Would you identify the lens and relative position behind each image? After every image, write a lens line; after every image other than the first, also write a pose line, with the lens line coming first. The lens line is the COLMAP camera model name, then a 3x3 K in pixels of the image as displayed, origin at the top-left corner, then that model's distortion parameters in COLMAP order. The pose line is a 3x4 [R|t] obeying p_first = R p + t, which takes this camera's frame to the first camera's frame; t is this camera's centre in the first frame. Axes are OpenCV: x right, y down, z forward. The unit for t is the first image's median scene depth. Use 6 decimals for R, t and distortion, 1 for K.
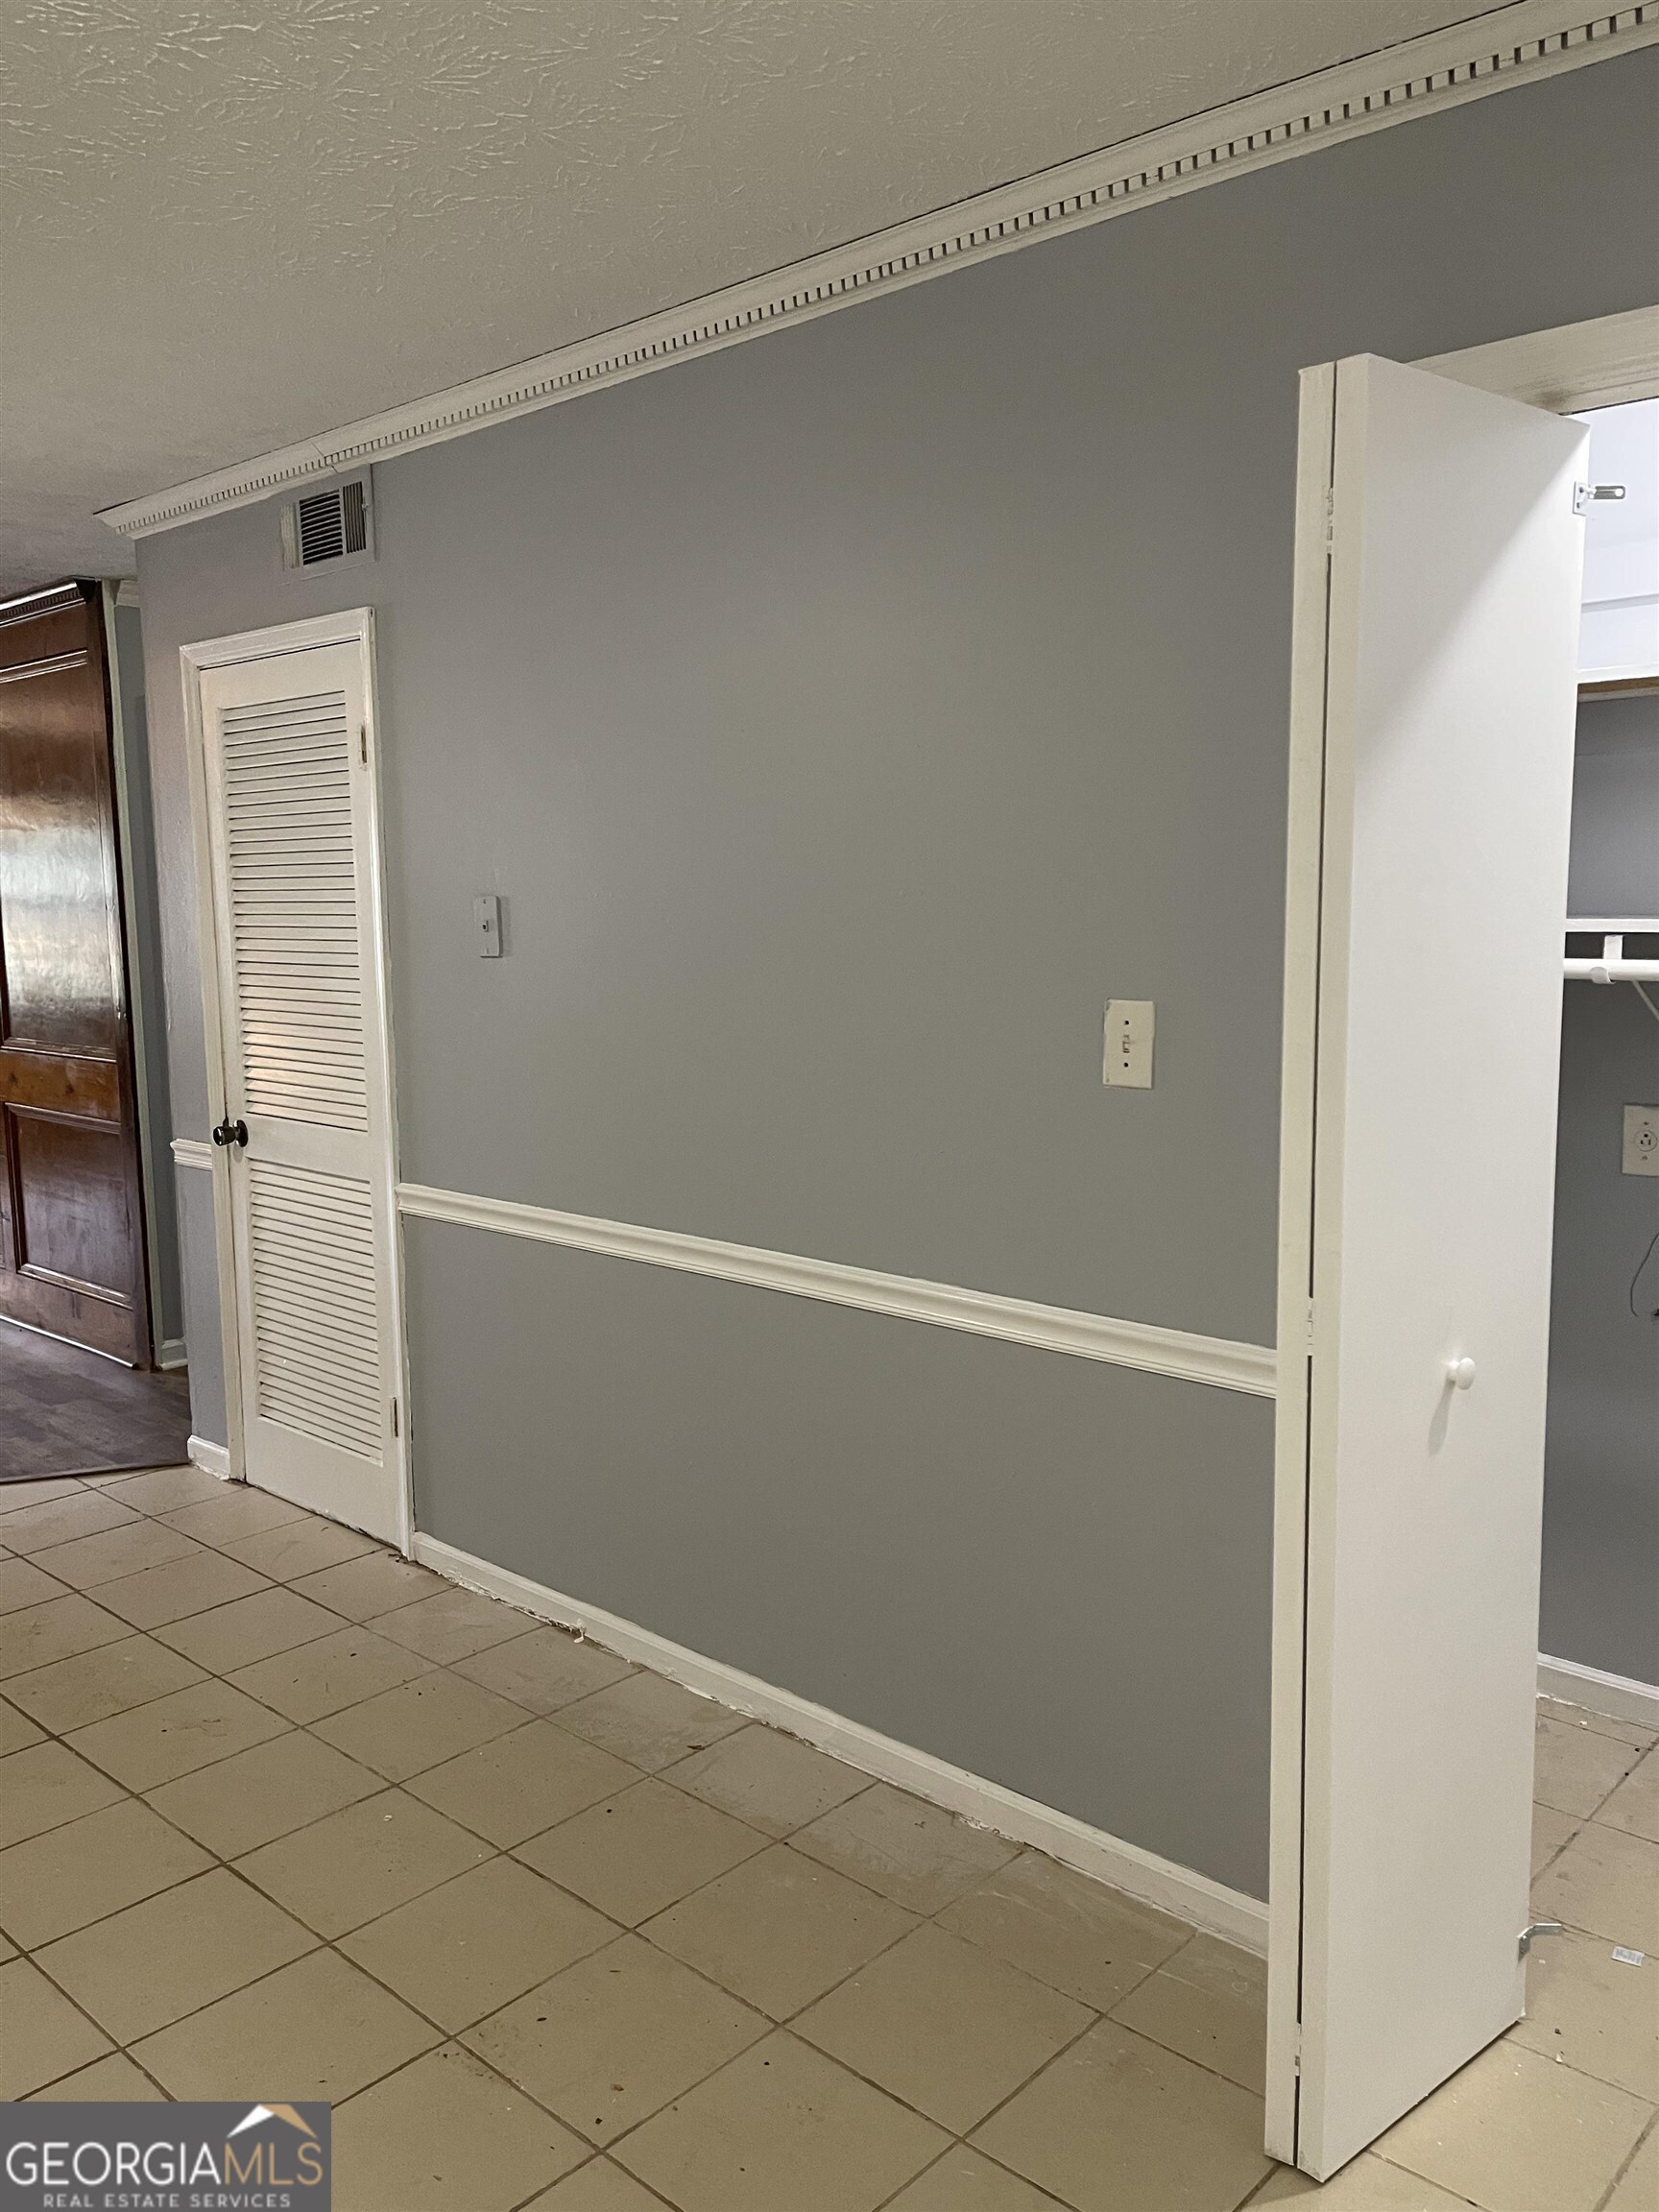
lens RADIAL K [[1681.0, 0, 835.2], [0, 1681.0, 1100.4], [0, 0, 1]] dist [0.070051, -0.082111]
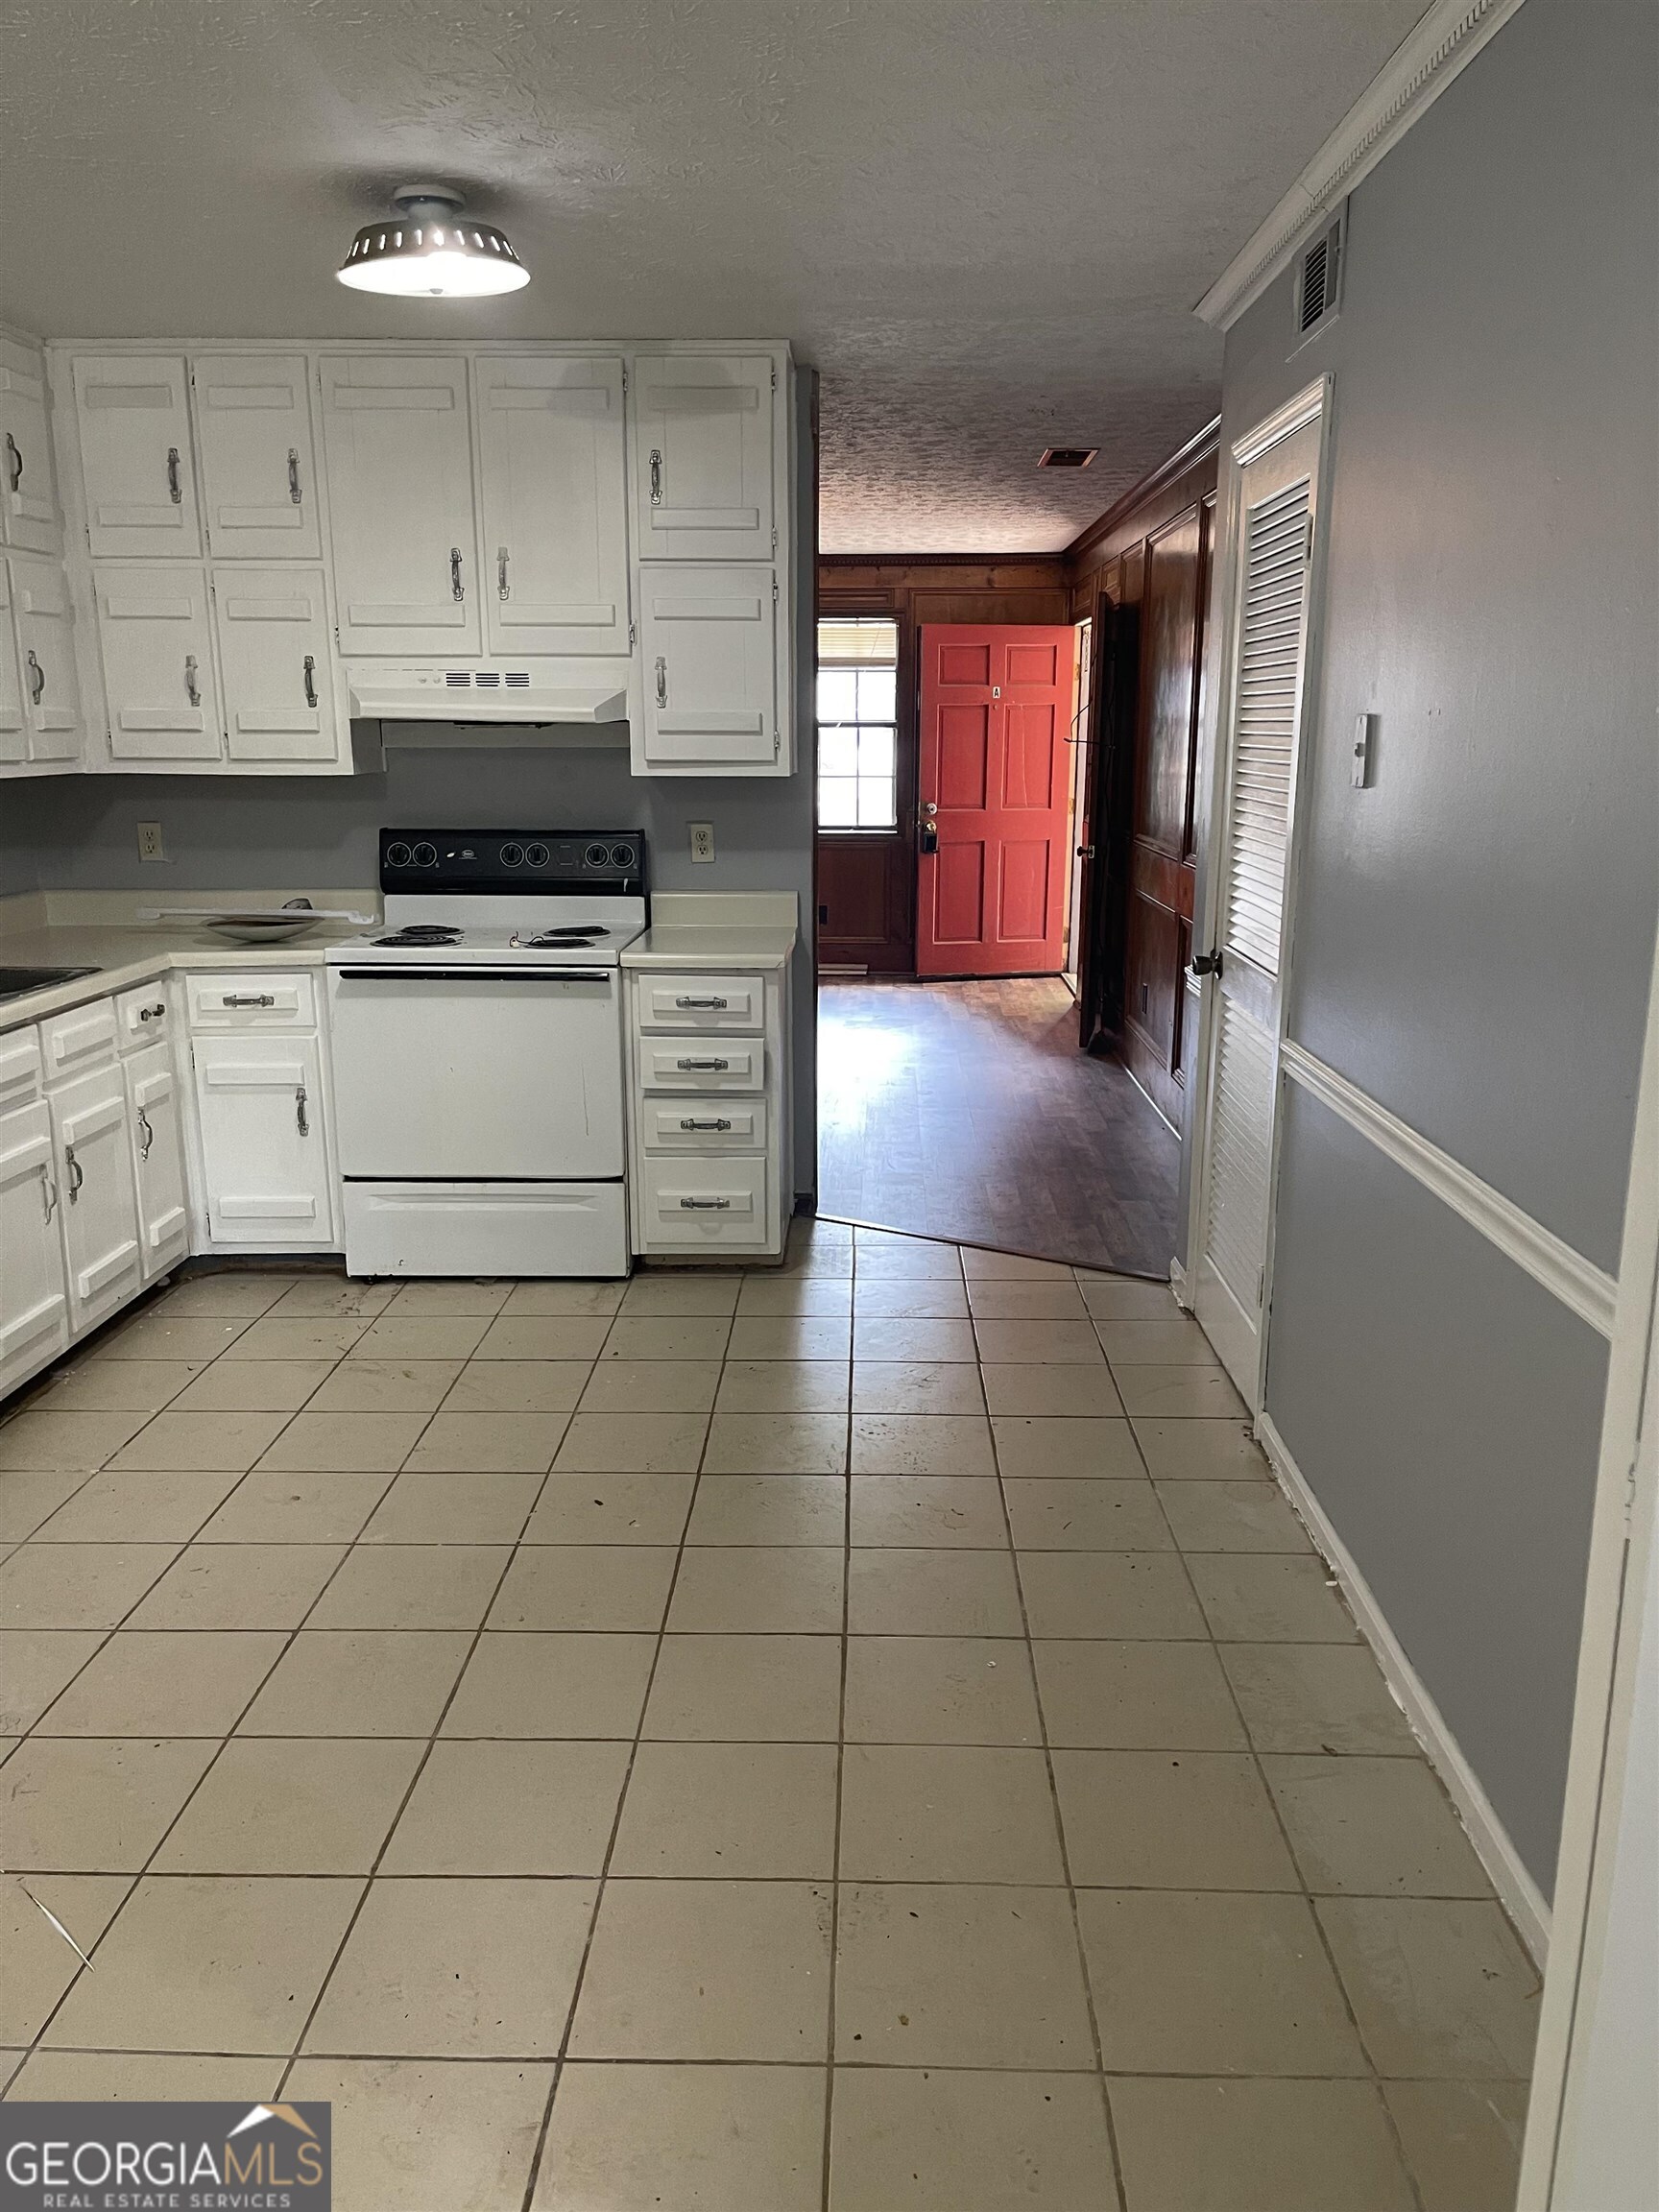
lens RADIAL K [[1681.0, 0, 823.9], [0, 1681.0, 1106.2], [0, 0, 1]] dist [0.070051, -0.082111]
pose [[0.660170, 0.181606, -0.728831, 0.270211], [-0.106530, 0.983160, 0.148484, -0.025150], [0.743523, -0.020383, 0.668399, 0.229147]]
